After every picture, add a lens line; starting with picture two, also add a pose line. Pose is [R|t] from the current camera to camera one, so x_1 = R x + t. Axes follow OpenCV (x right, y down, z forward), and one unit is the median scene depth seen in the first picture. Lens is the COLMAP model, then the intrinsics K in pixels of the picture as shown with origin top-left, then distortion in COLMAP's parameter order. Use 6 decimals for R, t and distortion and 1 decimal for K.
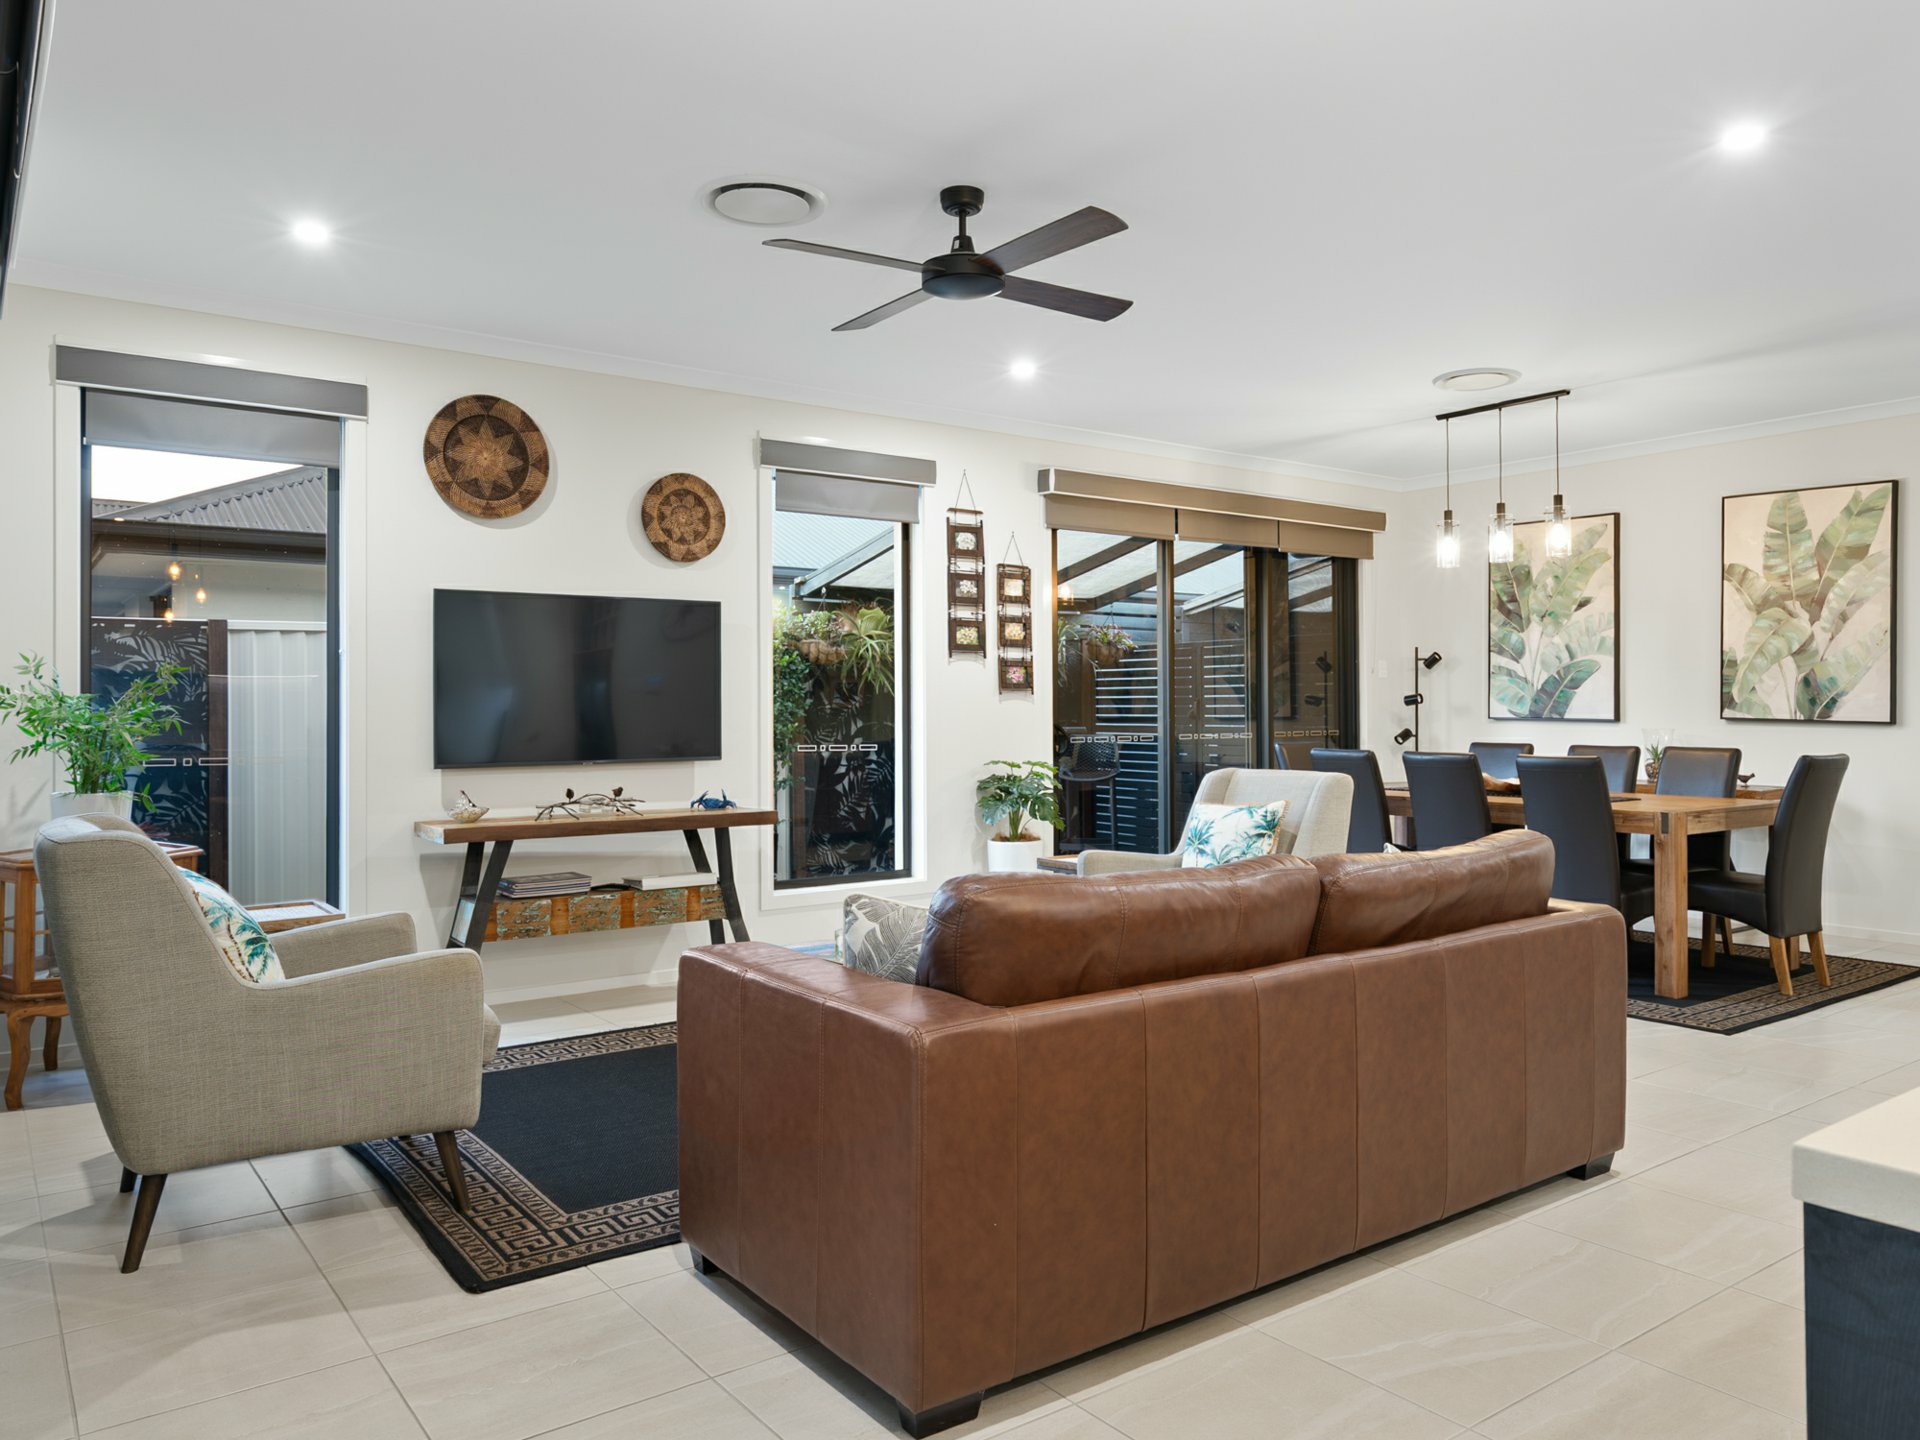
lens RADIAL K [[1357.3, 0, 966.4], [0, 1357.3, 689.8], [0, 0, 1]] dist [0.005620, 0.002506]
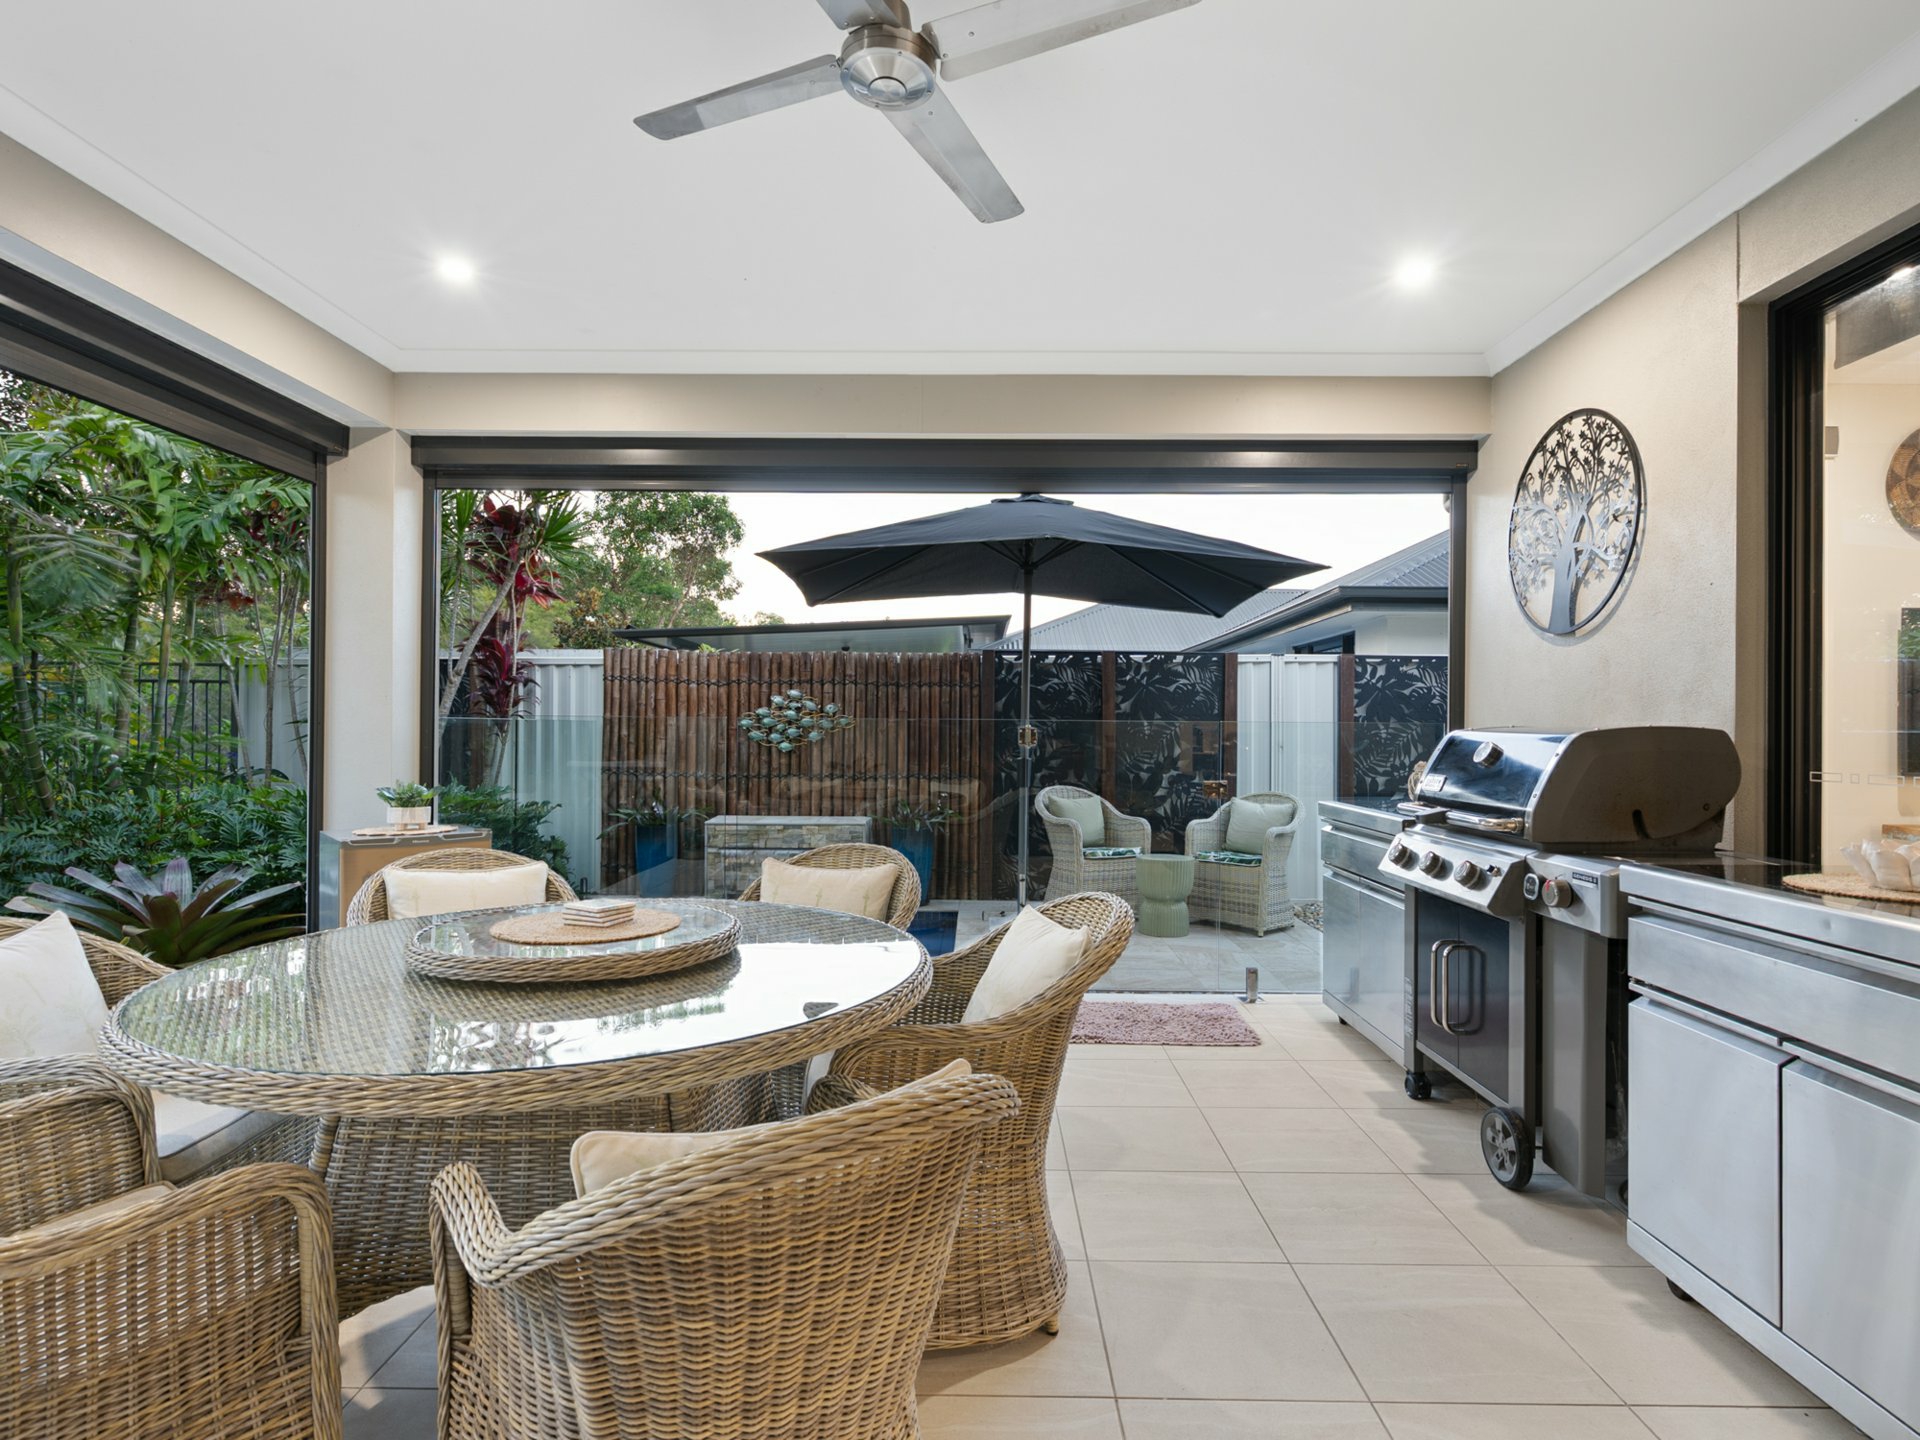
lens RADIAL K [[972.6, 0, 963.2], [0, 972.6, 723.0], [0, 0, 1]] dist [-0.003244, 0.001312]
pose [[0.795857, 0.007538, -0.605438, -0.465344], [-0.004769, 0.999970, 0.006180, 0.013179], [0.605466, -0.002031, 0.795869, -0.047932]]
